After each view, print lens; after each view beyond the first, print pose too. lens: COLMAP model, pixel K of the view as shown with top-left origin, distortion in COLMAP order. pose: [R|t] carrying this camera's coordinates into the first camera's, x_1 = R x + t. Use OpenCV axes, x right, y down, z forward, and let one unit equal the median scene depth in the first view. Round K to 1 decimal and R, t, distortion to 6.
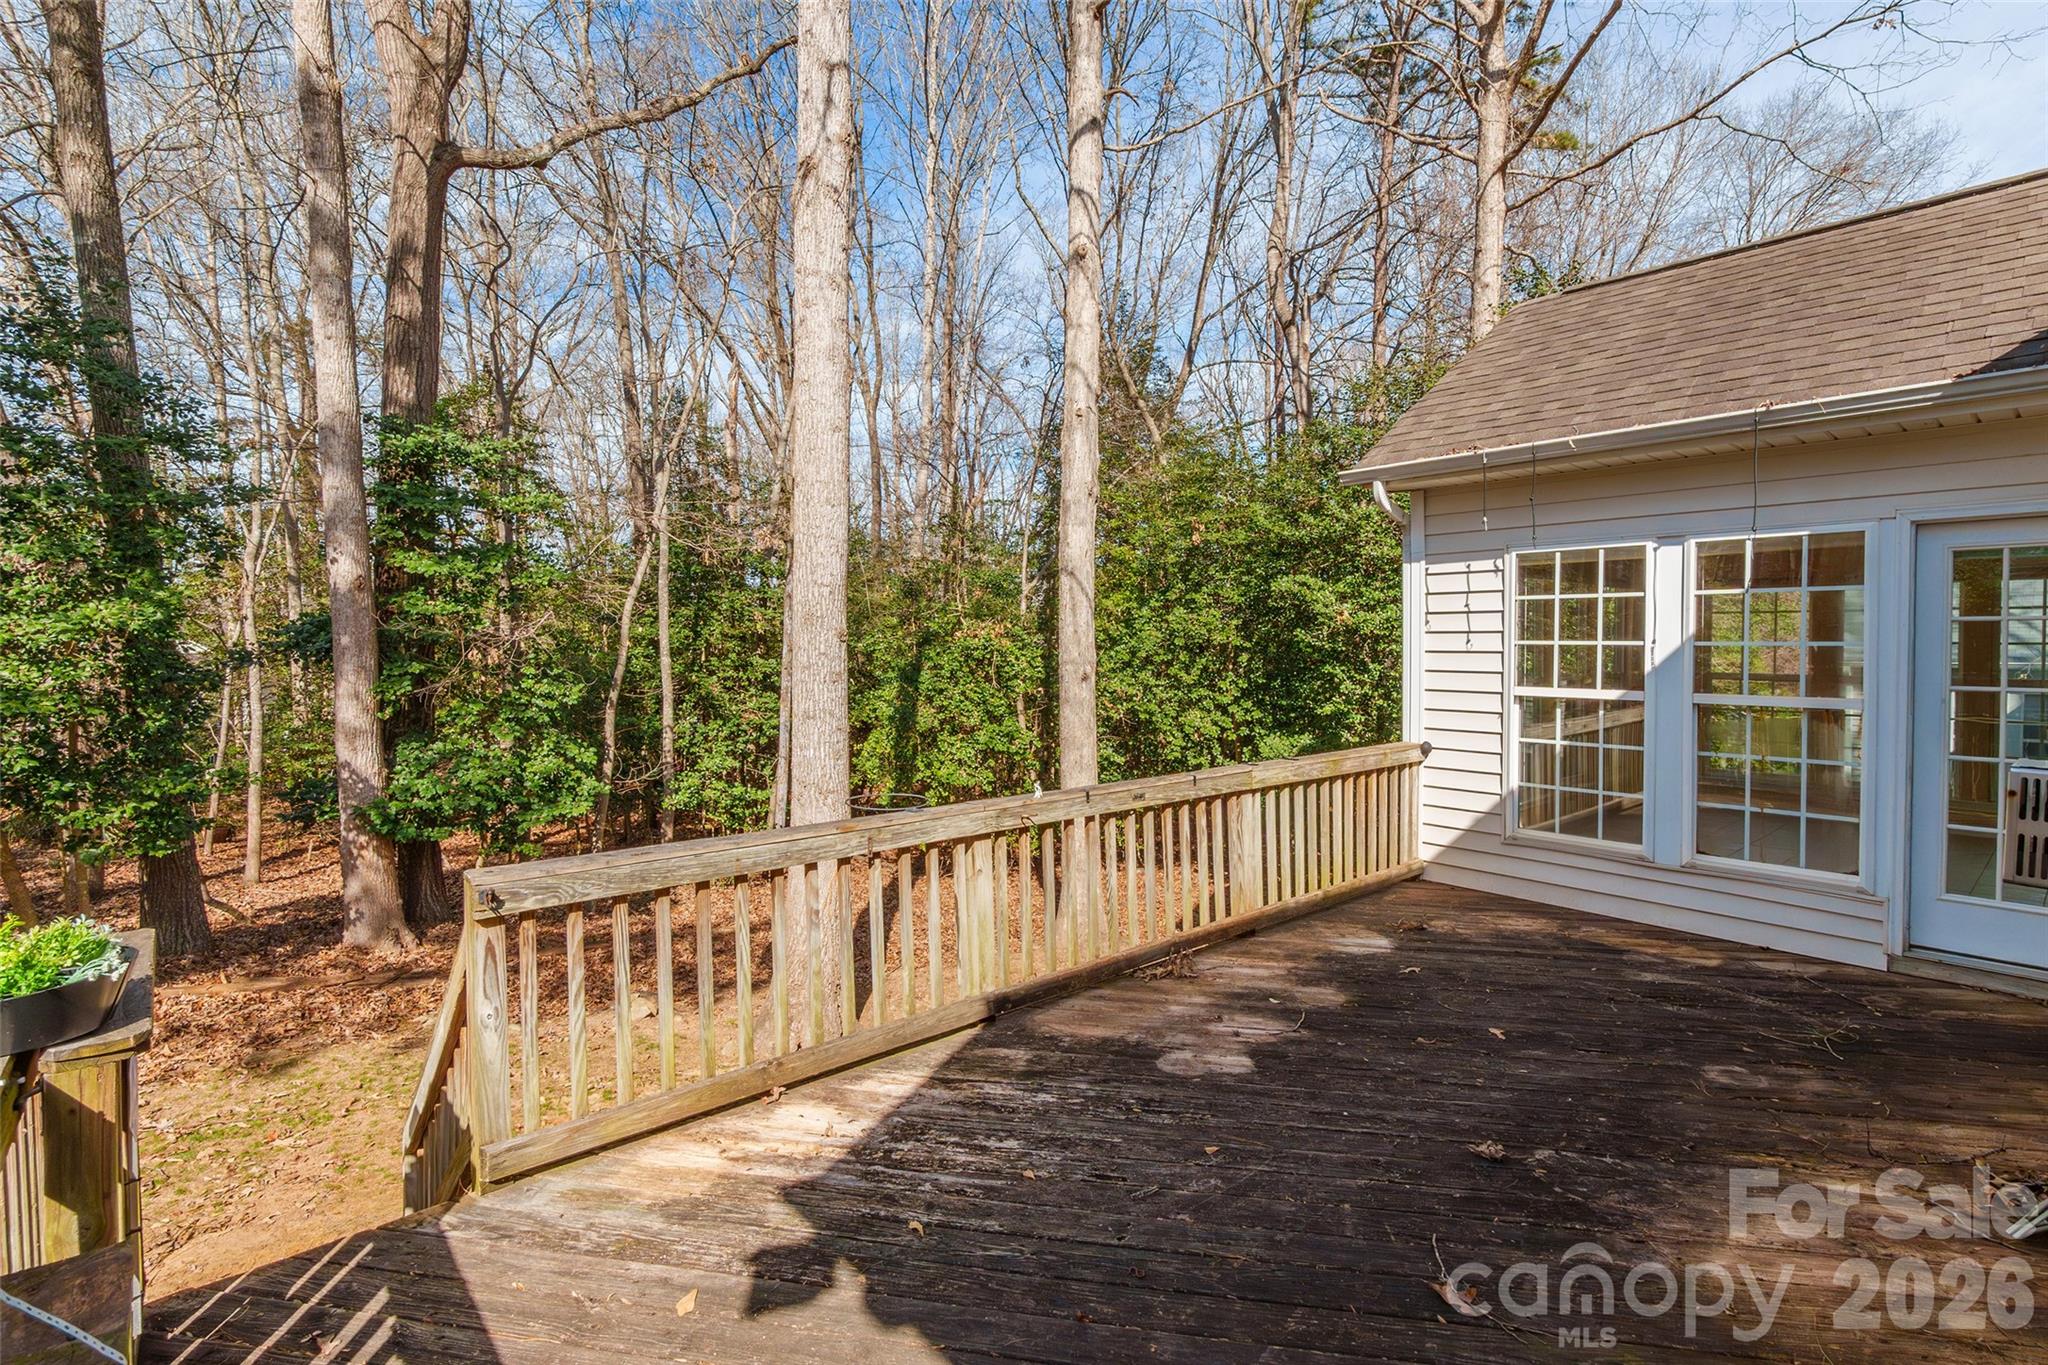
lens RADIAL K [[958.6, 0, 1008.2], [0, 958.6, 667.7], [0, 0, 1]] dist [-0.005583, 0.000484]
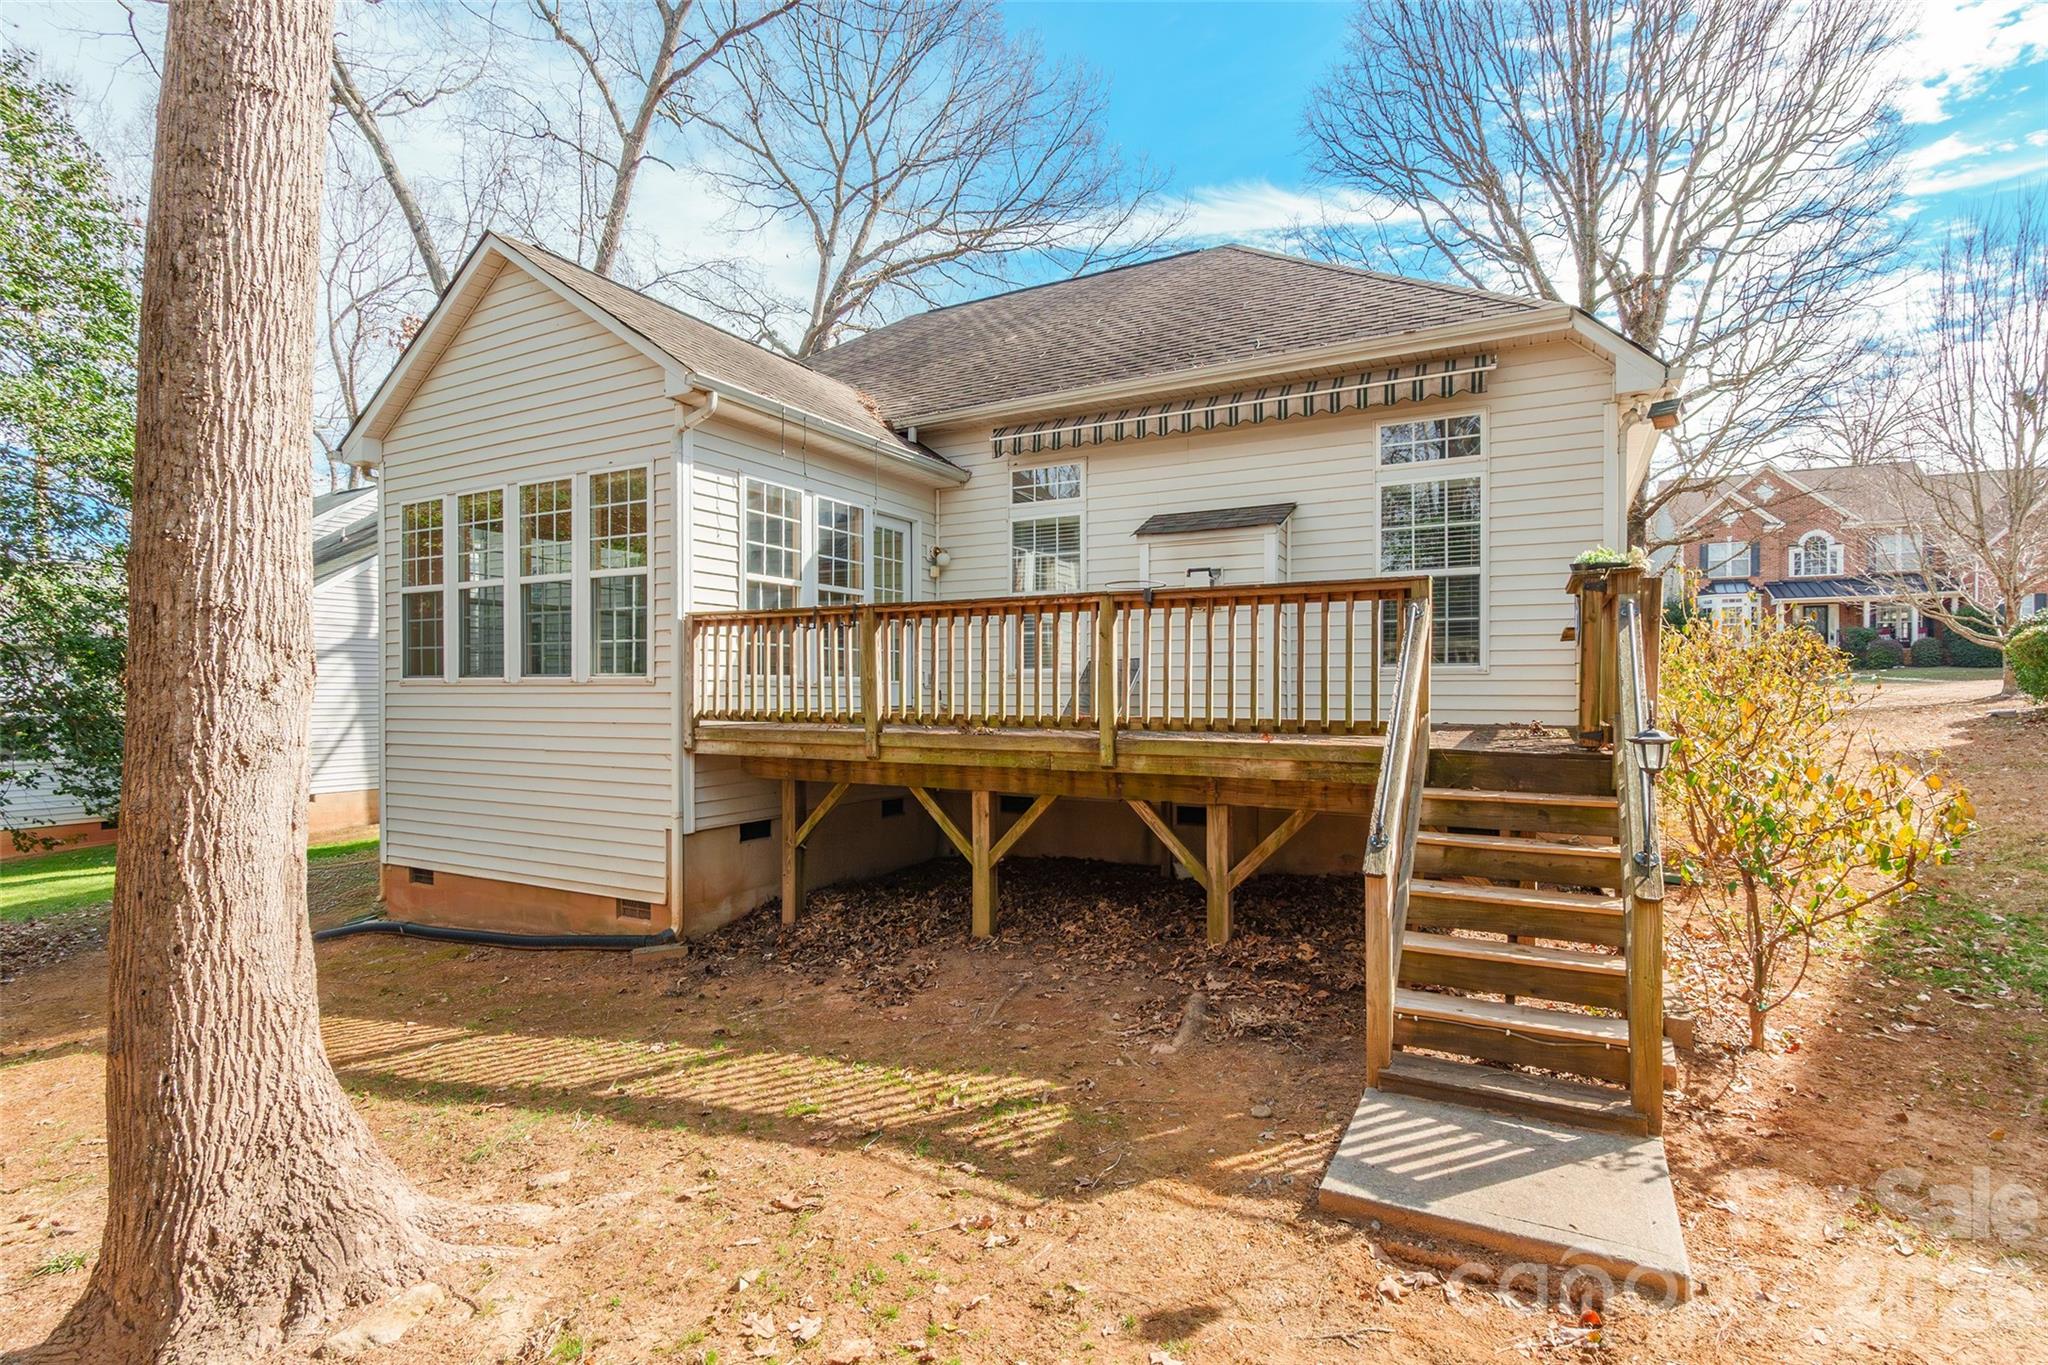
lens RADIAL K [[958.6, 0, 1054.6], [0, 958.6, 696.6], [0, 0, 1]] dist [-0.005583, 0.000484]
pose [[-0.384103, -0.005251, 0.923275, -0.981629], [0.025235, 0.999551, 0.016183, 0.198222], [-0.922946, 0.029515, -0.383797, 1.169864]]
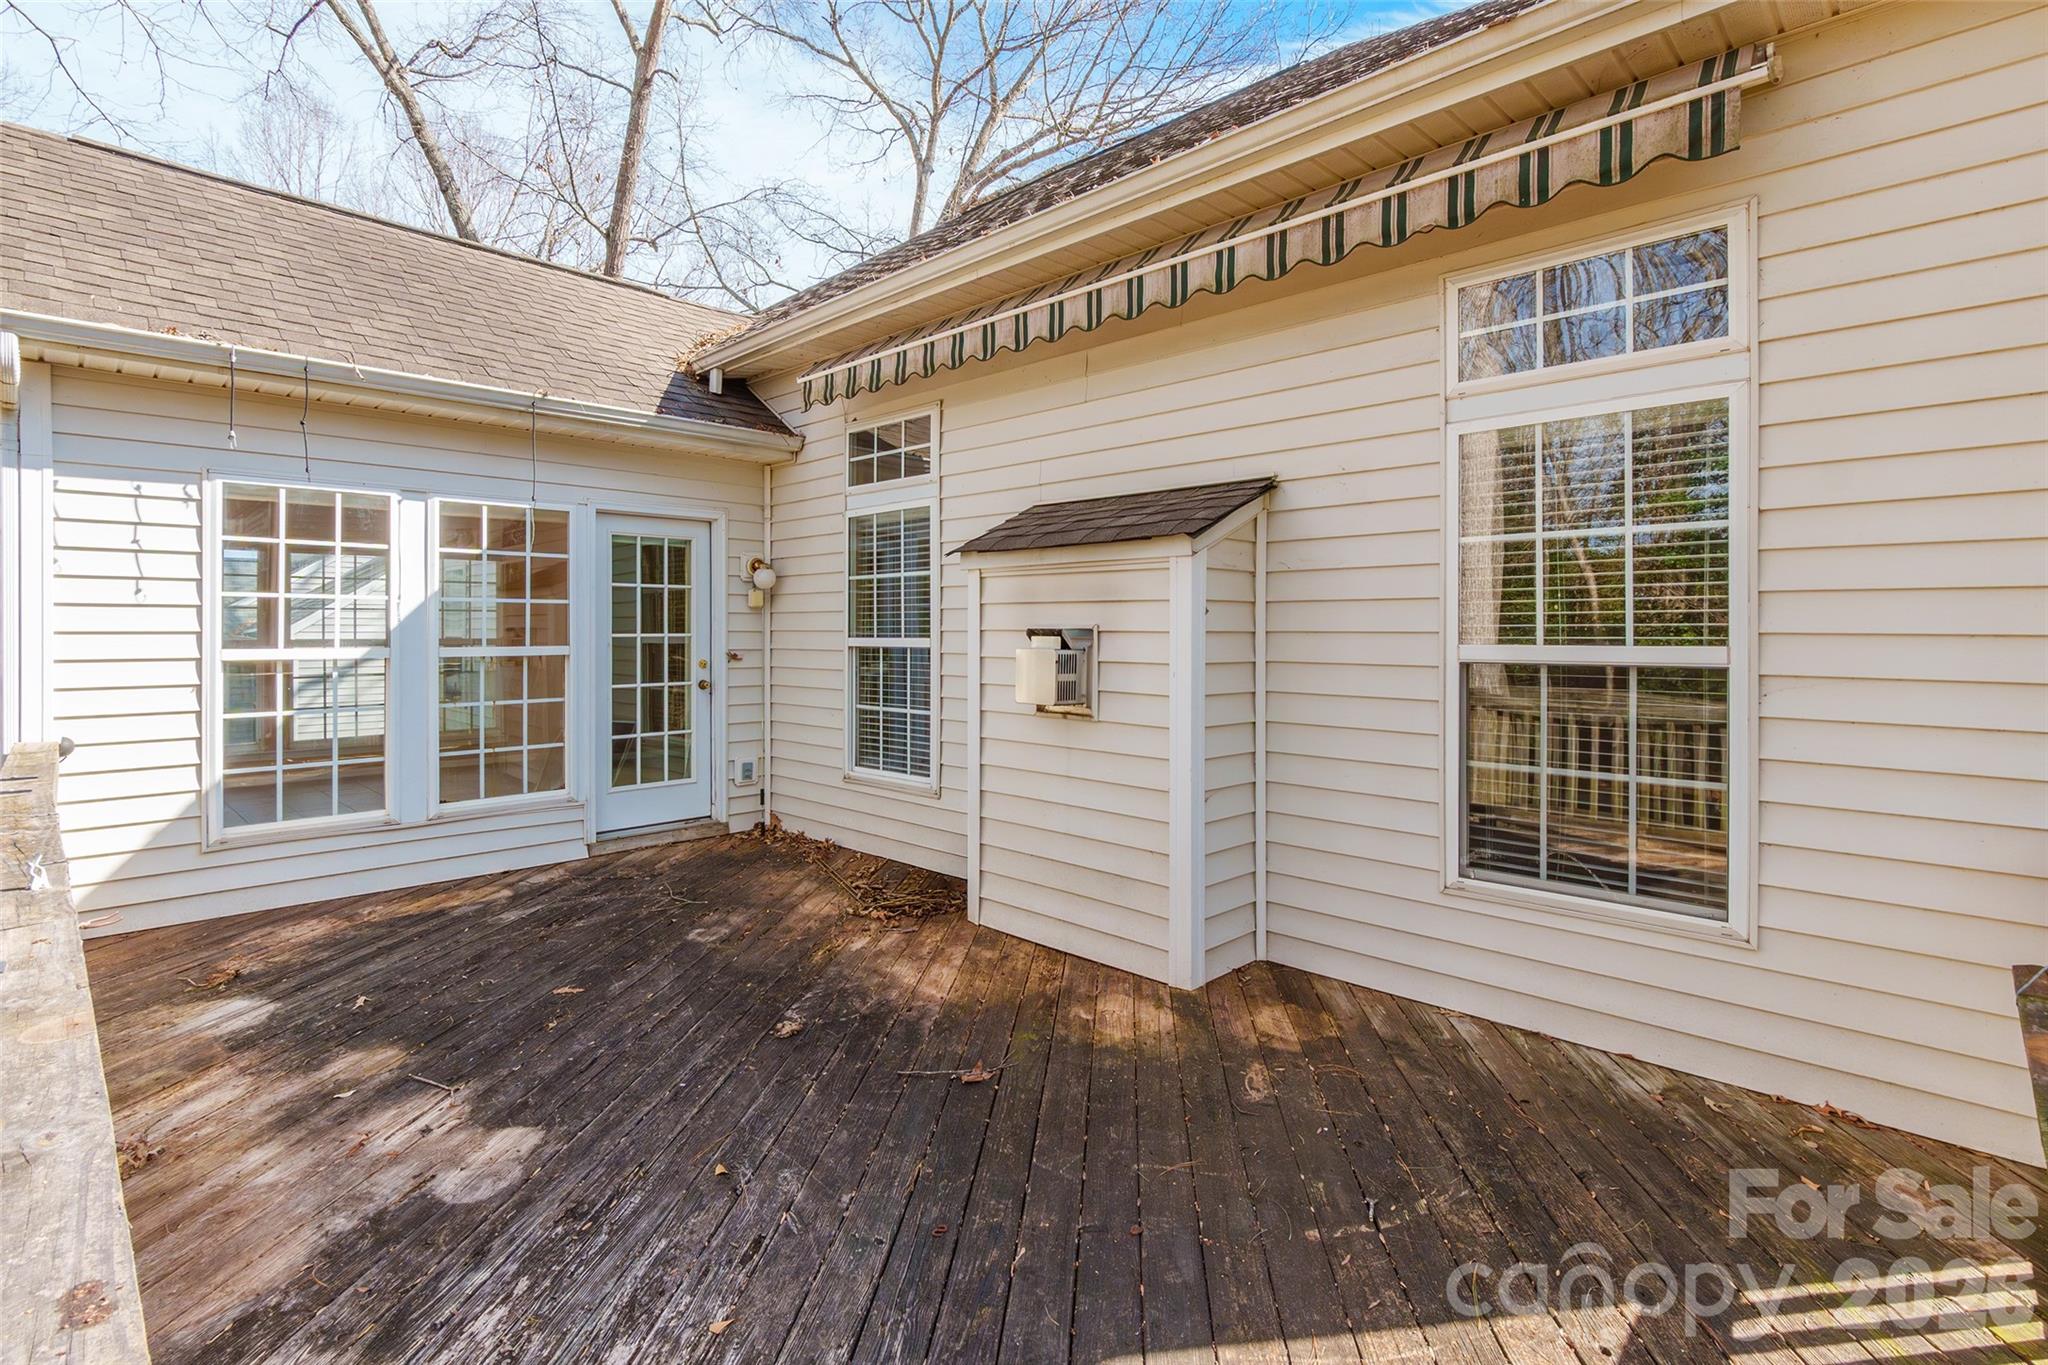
lens RADIAL K [[958.6, 0, 1060.8], [0, 958.6, 626.4], [0, 0, 1]] dist [-0.005583, 0.000484]
pose [[-0.122654, 0.001439, 0.992448, -0.350746], [0.025476, 0.999674, 0.001699, 0.017390], [-0.992122, 0.025492, -0.122651, 0.423475]]
